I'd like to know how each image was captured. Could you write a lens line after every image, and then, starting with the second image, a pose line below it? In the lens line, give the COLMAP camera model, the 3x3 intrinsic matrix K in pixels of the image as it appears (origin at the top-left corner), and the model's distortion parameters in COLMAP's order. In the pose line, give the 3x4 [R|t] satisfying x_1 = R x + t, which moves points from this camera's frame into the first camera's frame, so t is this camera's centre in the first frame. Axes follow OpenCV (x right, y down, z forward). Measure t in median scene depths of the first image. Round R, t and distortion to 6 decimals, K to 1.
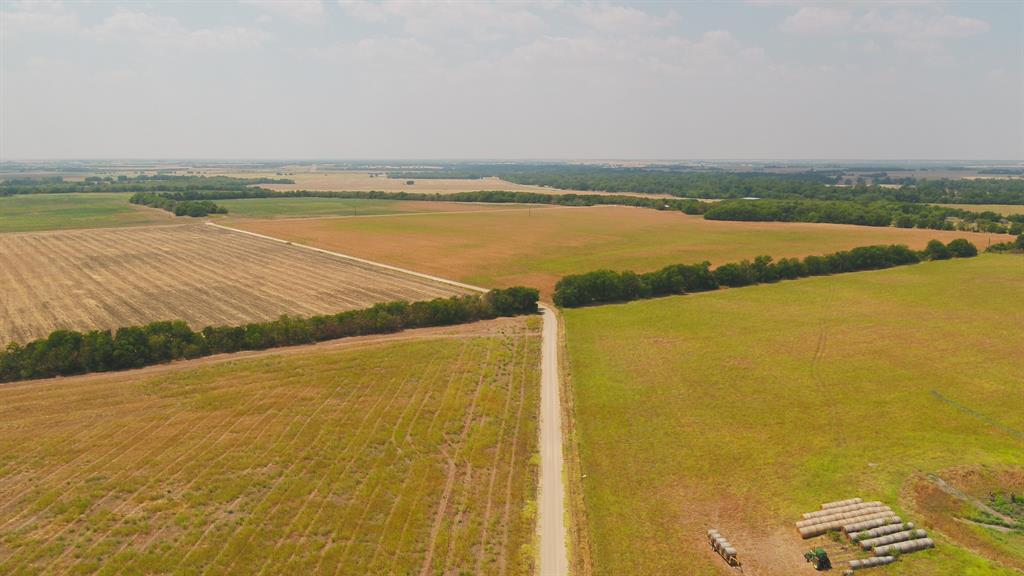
lens RADIAL K [[913.4, 0, 512.0], [0, 913.4, 288.0], [0, 0, 1]] dist [0.003010, -0.001893]
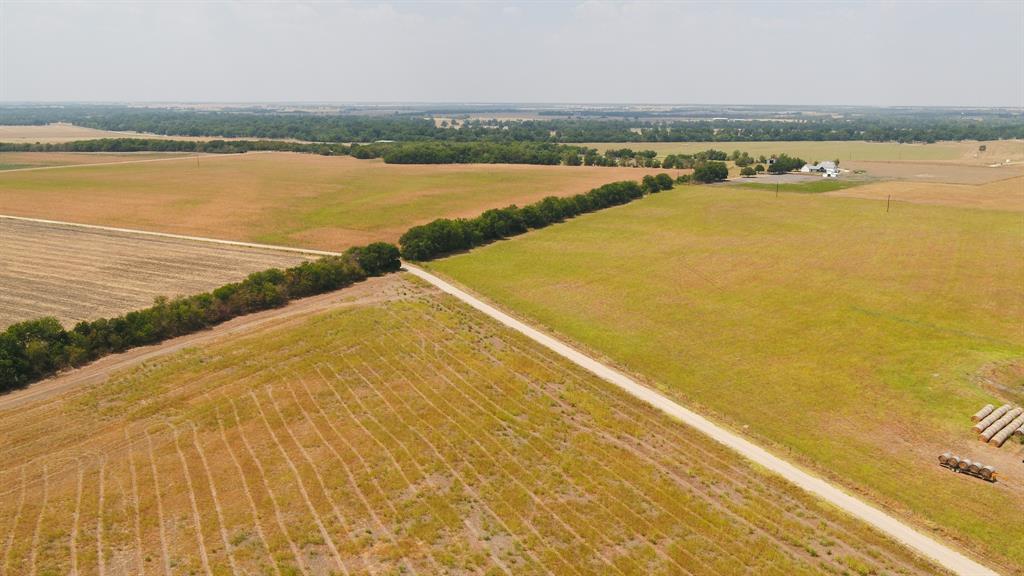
lens RADIAL K [[887.0, 0, 512.0], [0, 887.0, 288.0], [0, 0, 1]] dist [0.003520, 0.003205]
pose [[0.887291, -0.095346, 0.451248, -0.133836], [0.065132, 0.994497, 0.082061, -0.010056], [-0.456589, -0.043421, 0.888618, 0.059701]]
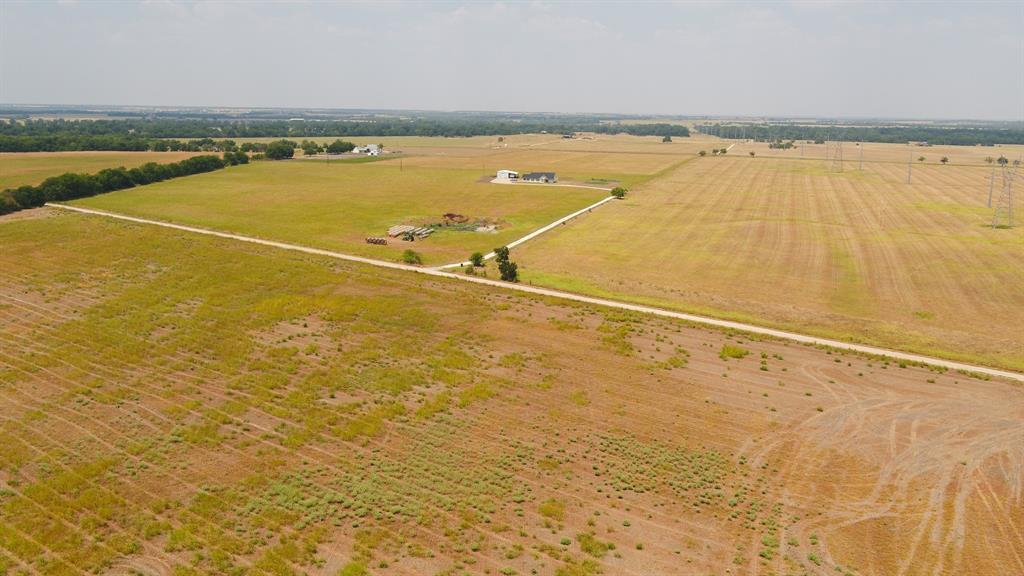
lens RADIAL K [[913.4, 0, 512.0], [0, 913.4, 288.0], [0, 0, 1]] dist [0.003010, -0.001893]
pose [[0.601409, -0.148528, 0.785014, -0.288354], [0.103434, 0.988773, 0.107839, 0.033827], [-0.792218, 0.016342, 0.610020, -0.154667]]
